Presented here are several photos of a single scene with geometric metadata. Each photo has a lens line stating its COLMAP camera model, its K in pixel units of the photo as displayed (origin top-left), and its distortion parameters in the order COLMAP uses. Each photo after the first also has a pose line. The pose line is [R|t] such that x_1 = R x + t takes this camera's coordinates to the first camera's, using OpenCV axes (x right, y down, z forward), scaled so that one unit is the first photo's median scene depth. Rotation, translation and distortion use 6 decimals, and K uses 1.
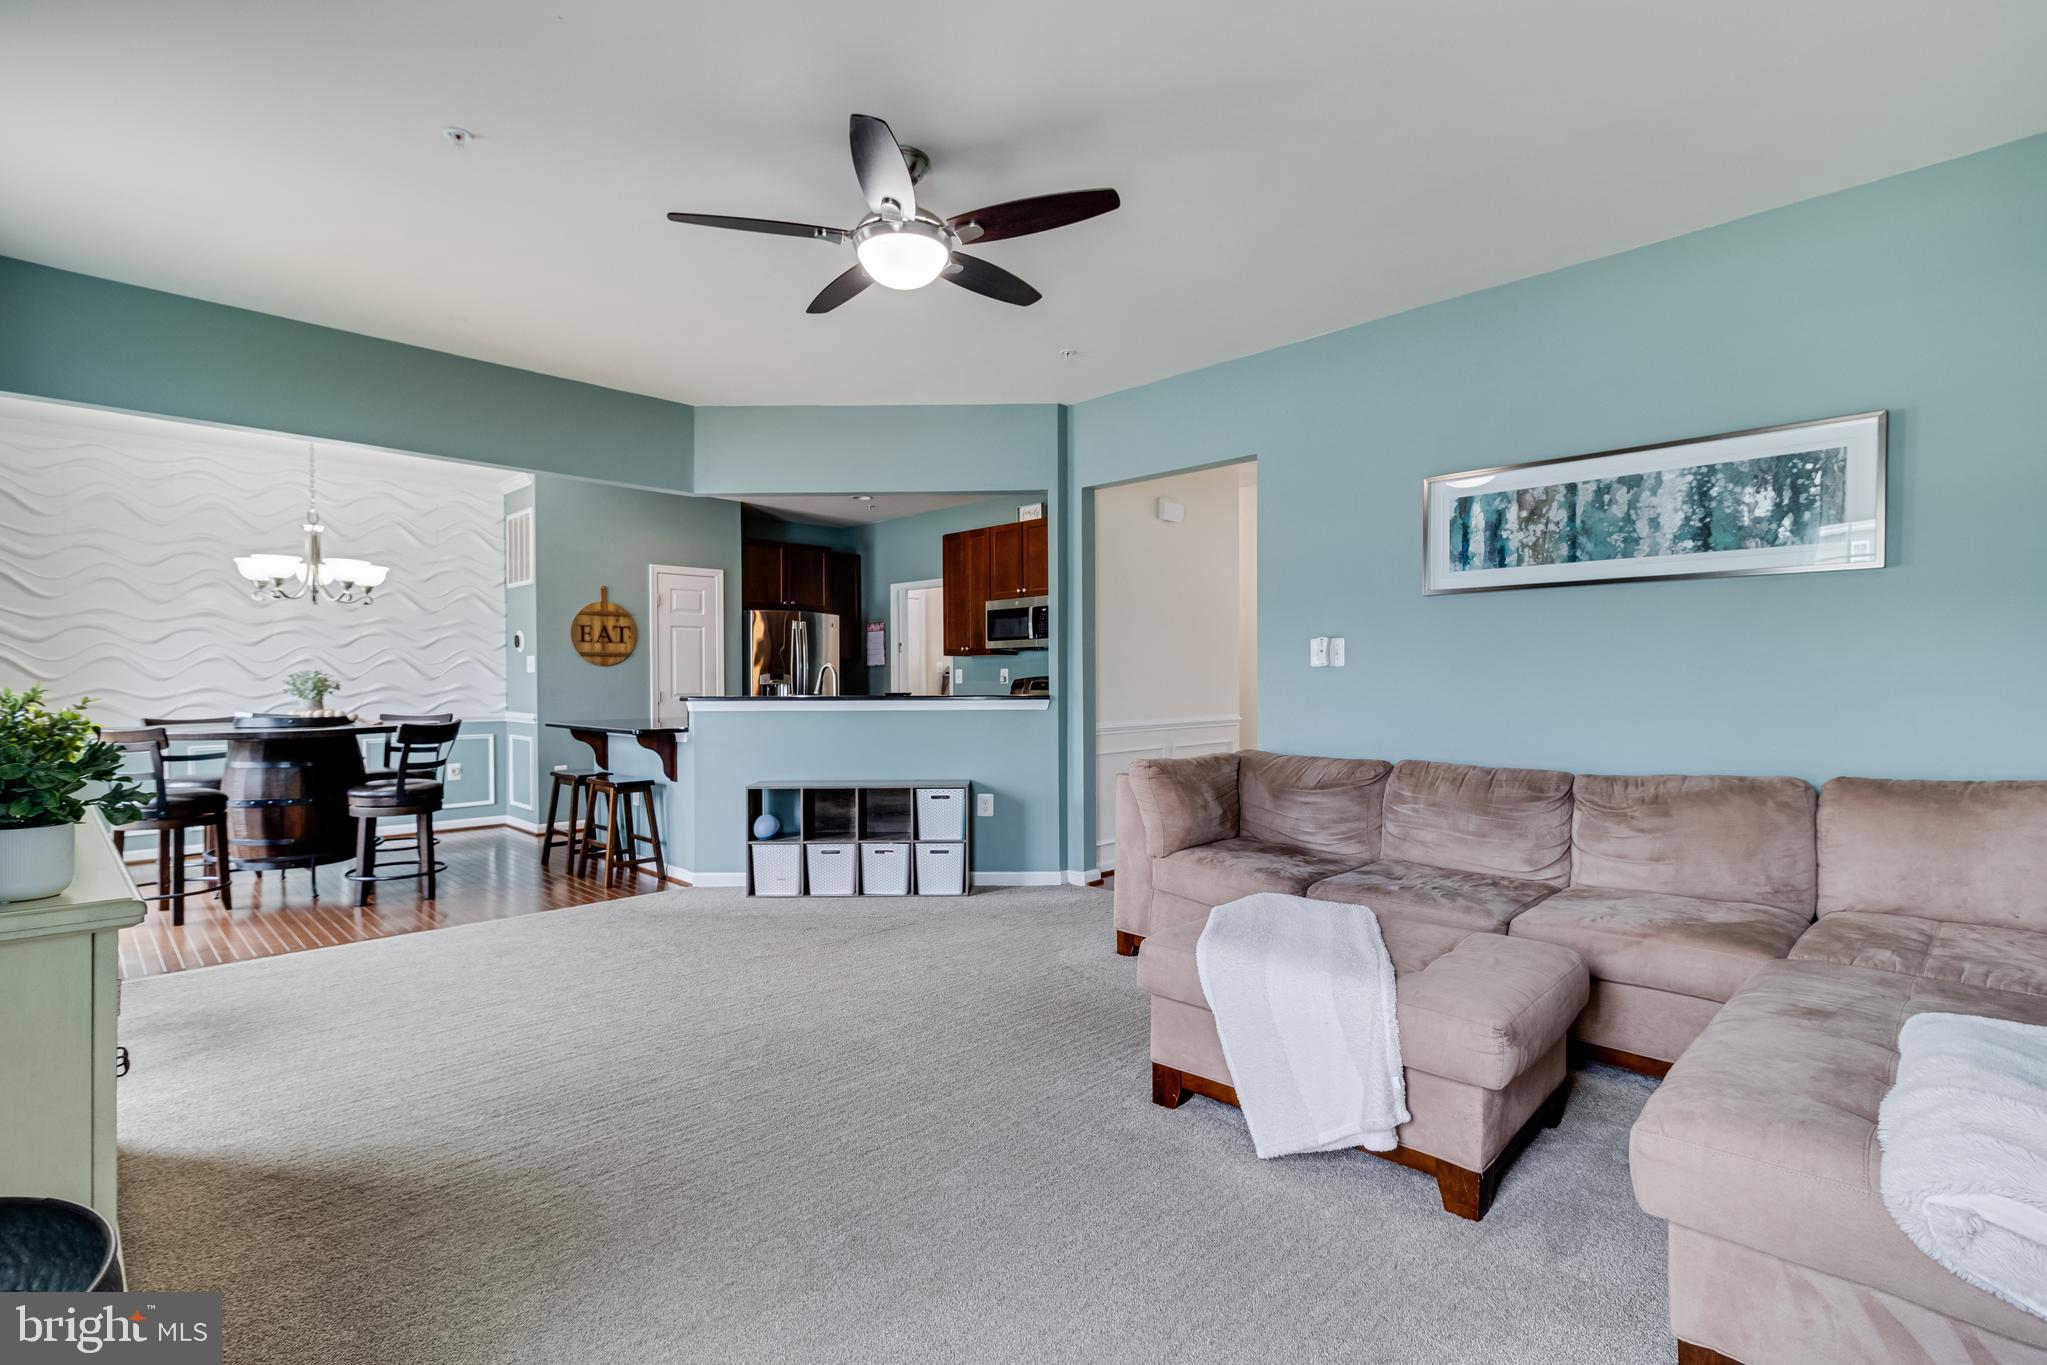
lens RADIAL K [[947.3, 0, 1024.8], [0, 947.3, 687.7], [0, 0, 1]] dist [0.004996, -0.000595]
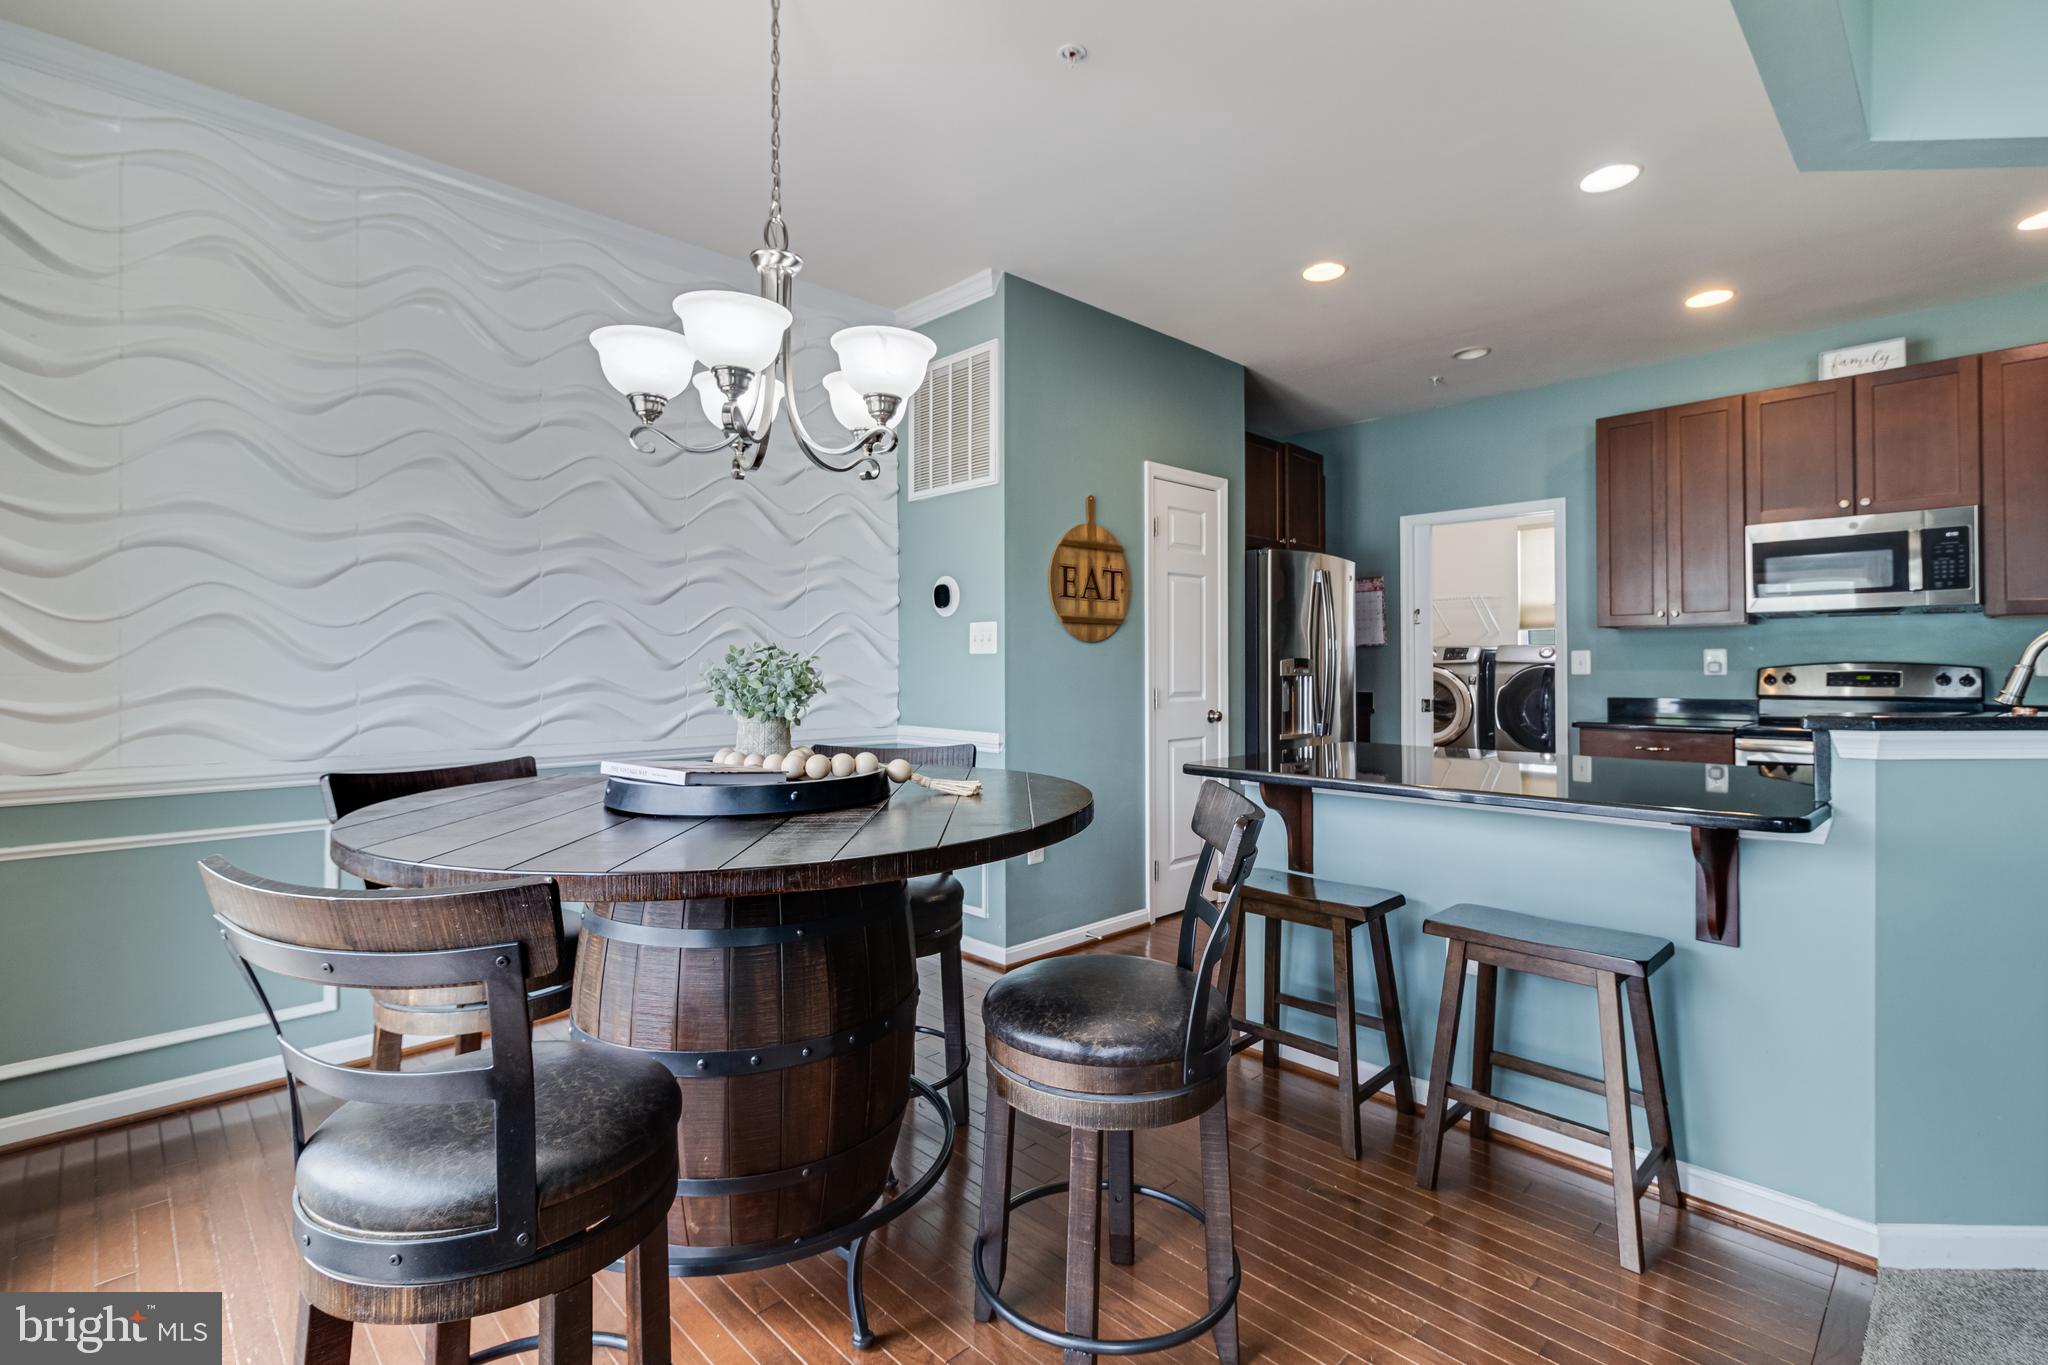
lens RADIAL K [[947.8, 0, 1028.2], [0, 947.8, 653.2], [0, 0, 1]] dist [0.004996, -0.000595]
pose [[0.999799, 0.000388, -0.020044, -0.622582], [-0.000862, 0.999720, -0.023627, -0.005406], [0.020029, 0.023640, 0.999520, 0.611228]]
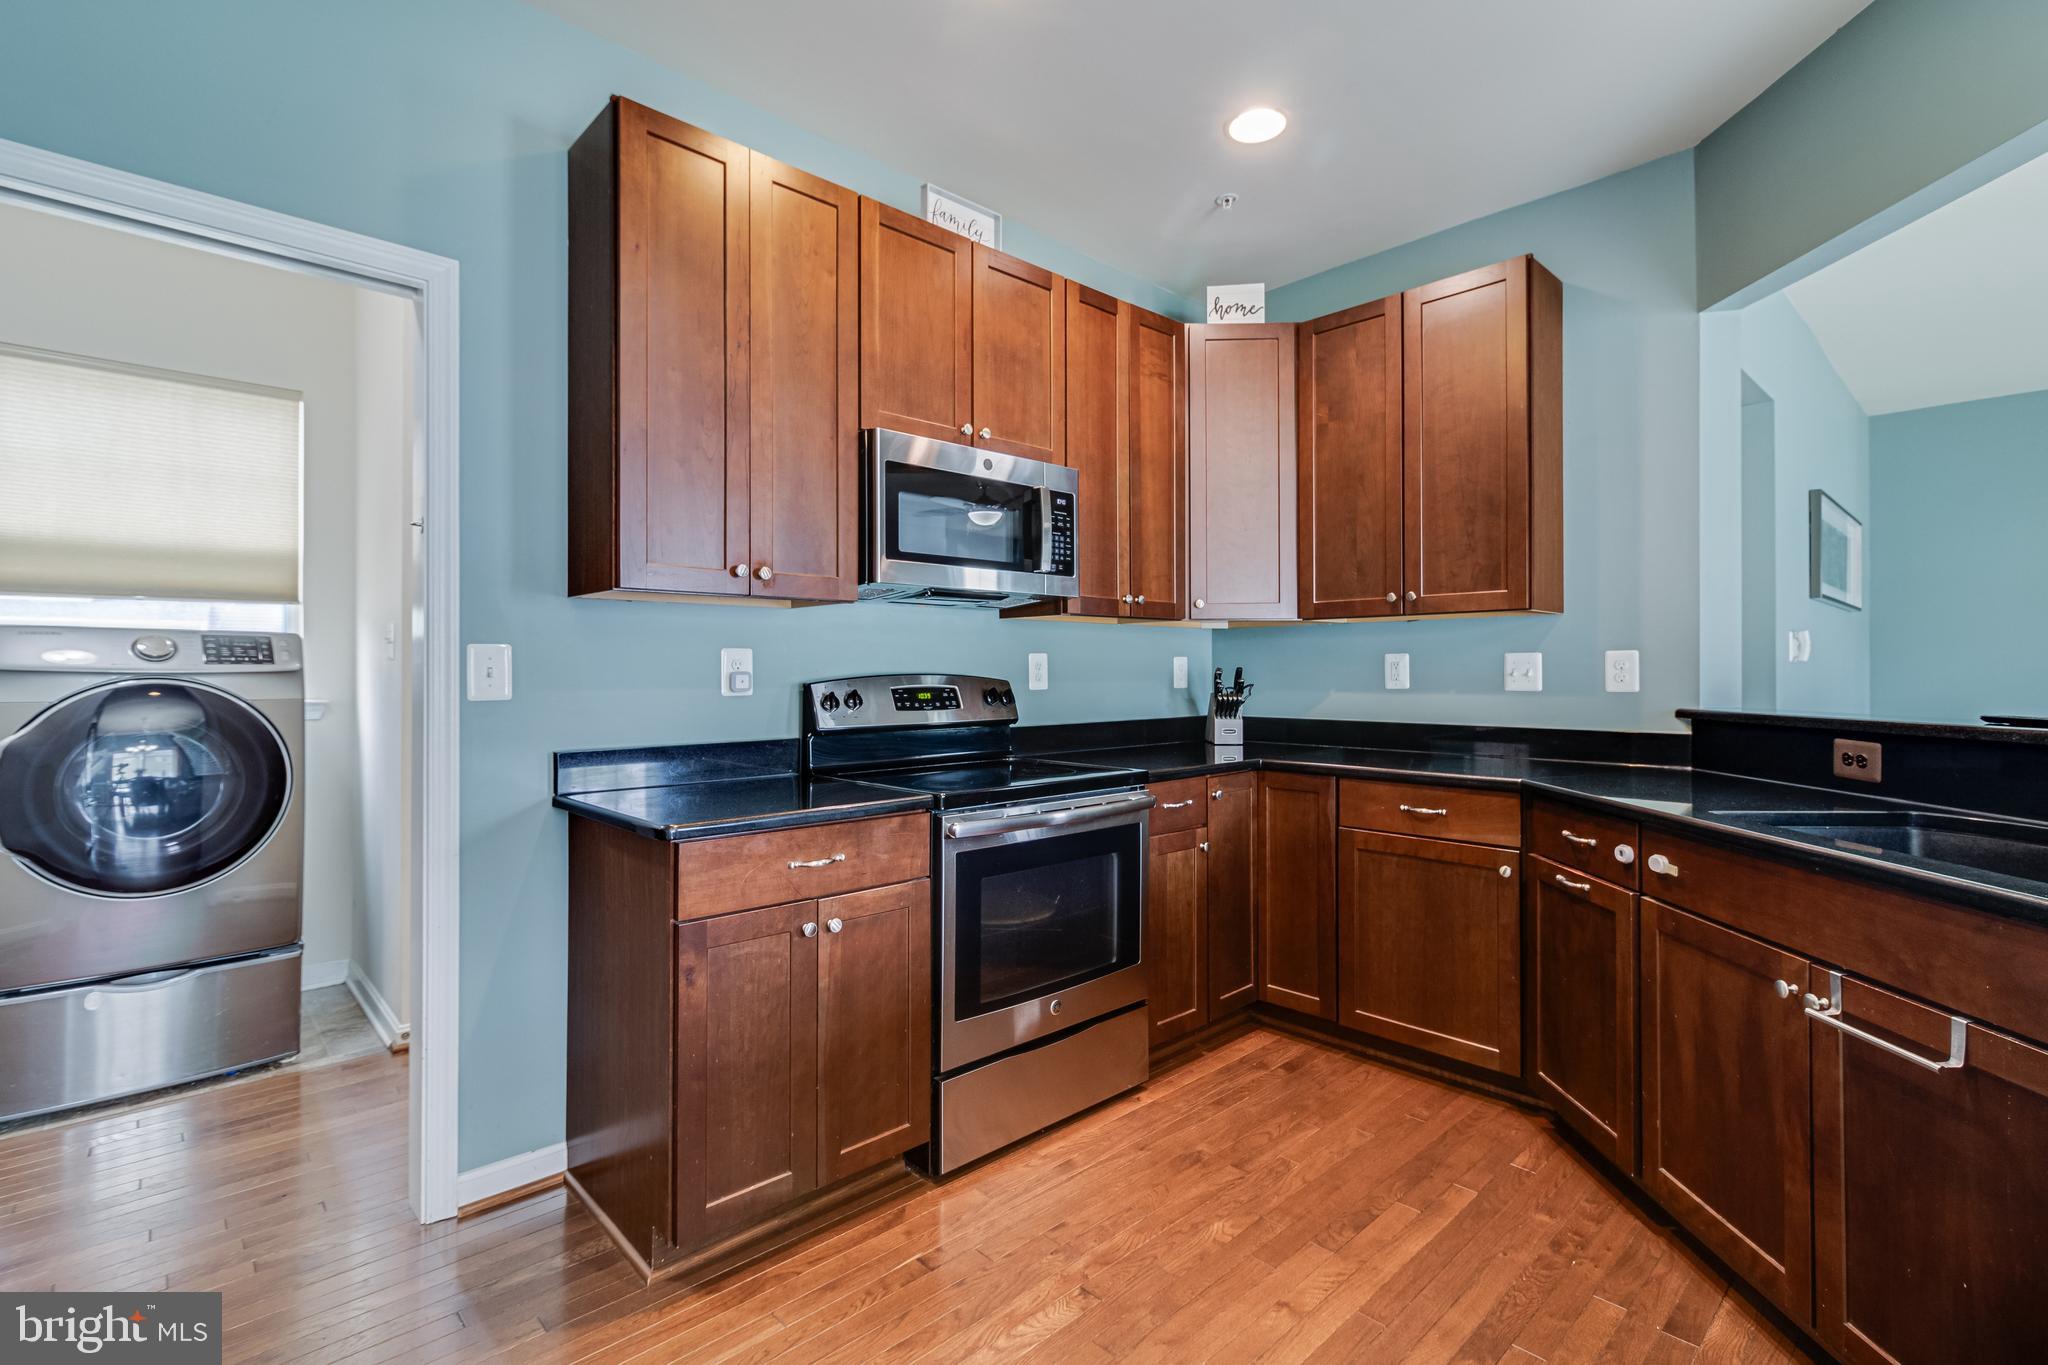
lens RADIAL K [[947.8, 0, 1024.2], [0, 947.8, 665.2], [0, 0, 1]] dist [0.004996, -0.000595]
pose [[0.038153, 0.012150, 0.999198, -0.479690], [0.012878, 0.999837, -0.012650, -0.014024], [-0.999189, 0.013350, 0.037991, 1.307924]]
